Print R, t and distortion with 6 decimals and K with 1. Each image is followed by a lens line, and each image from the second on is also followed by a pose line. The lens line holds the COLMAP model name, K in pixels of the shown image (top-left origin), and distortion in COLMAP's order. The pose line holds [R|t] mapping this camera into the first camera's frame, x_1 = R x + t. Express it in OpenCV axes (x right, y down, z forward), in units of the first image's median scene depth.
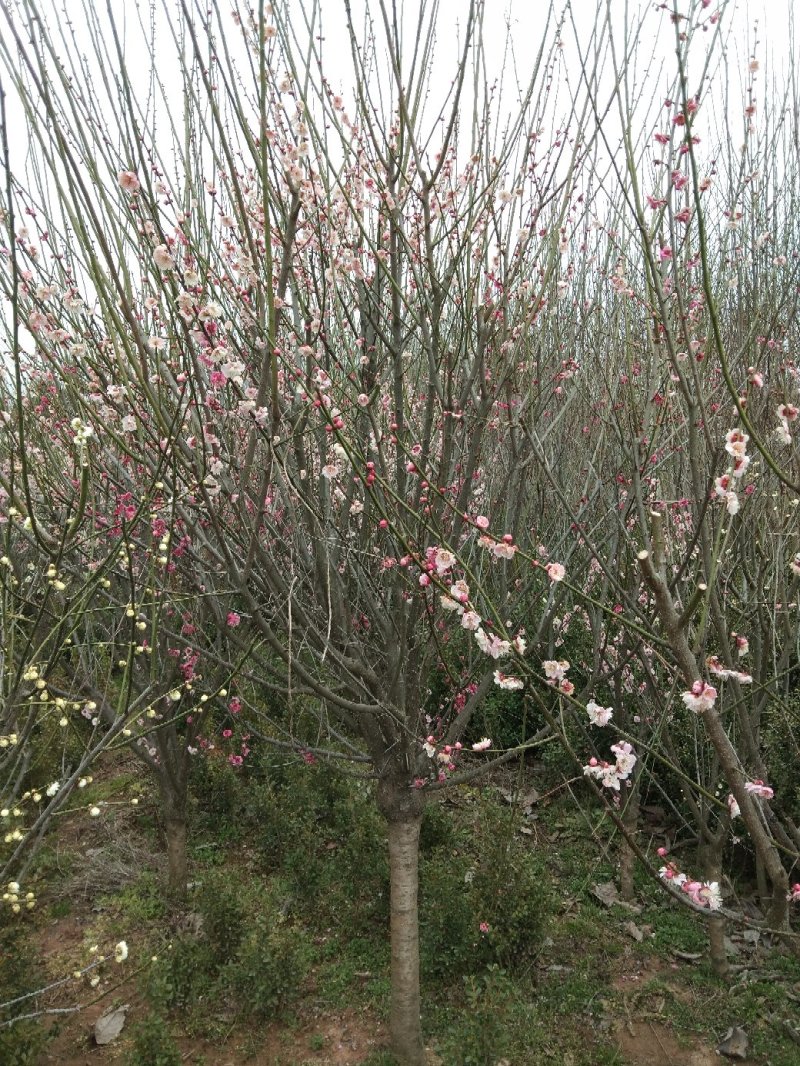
lens RADIAL K [[852.9, 0, 403.0], [0, 852.9, 518.3], [0, 0, 1]] dist [-0.032834, 0.006077]
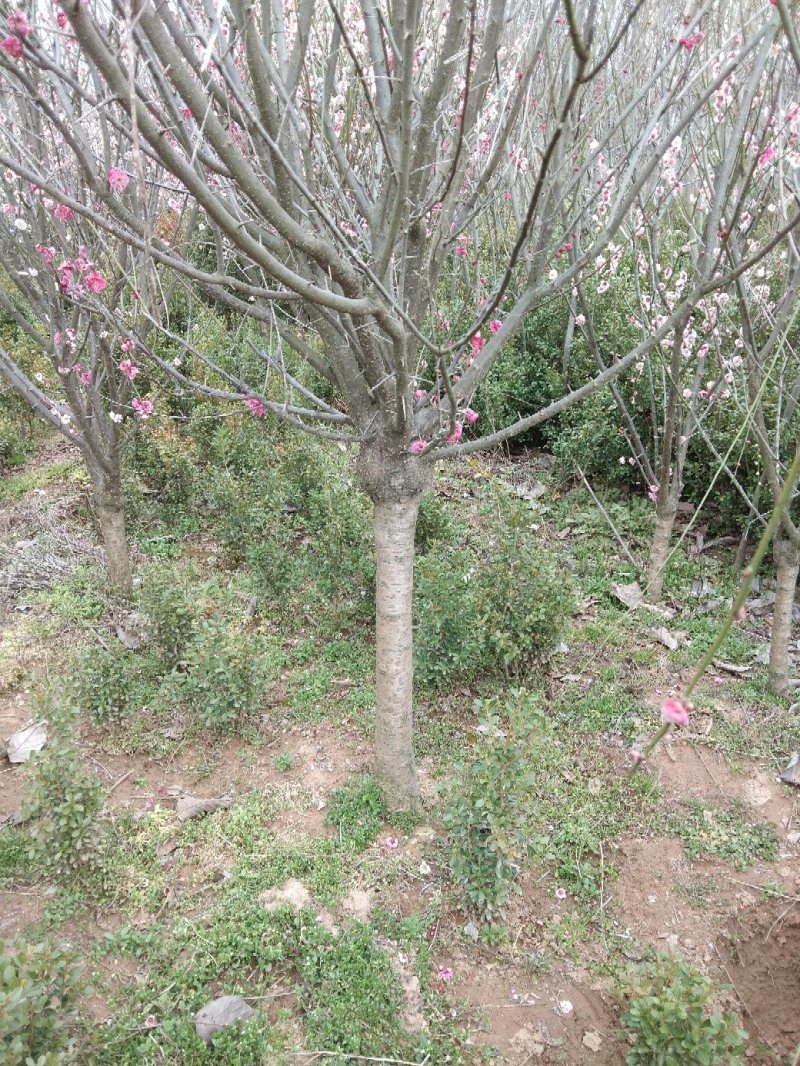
lens RADIAL K [[858.3, 0, 400.0], [0, 858.3, 533.0], [0, 0, 1]] dist [-0.005401, -0.010559]
pose [[0.999785, 0.011966, 0.016917, -0.005907], [-0.017060, 0.938735, 0.344218, 0.108730], [-0.011762, -0.344433, 0.938737, 0.254790]]
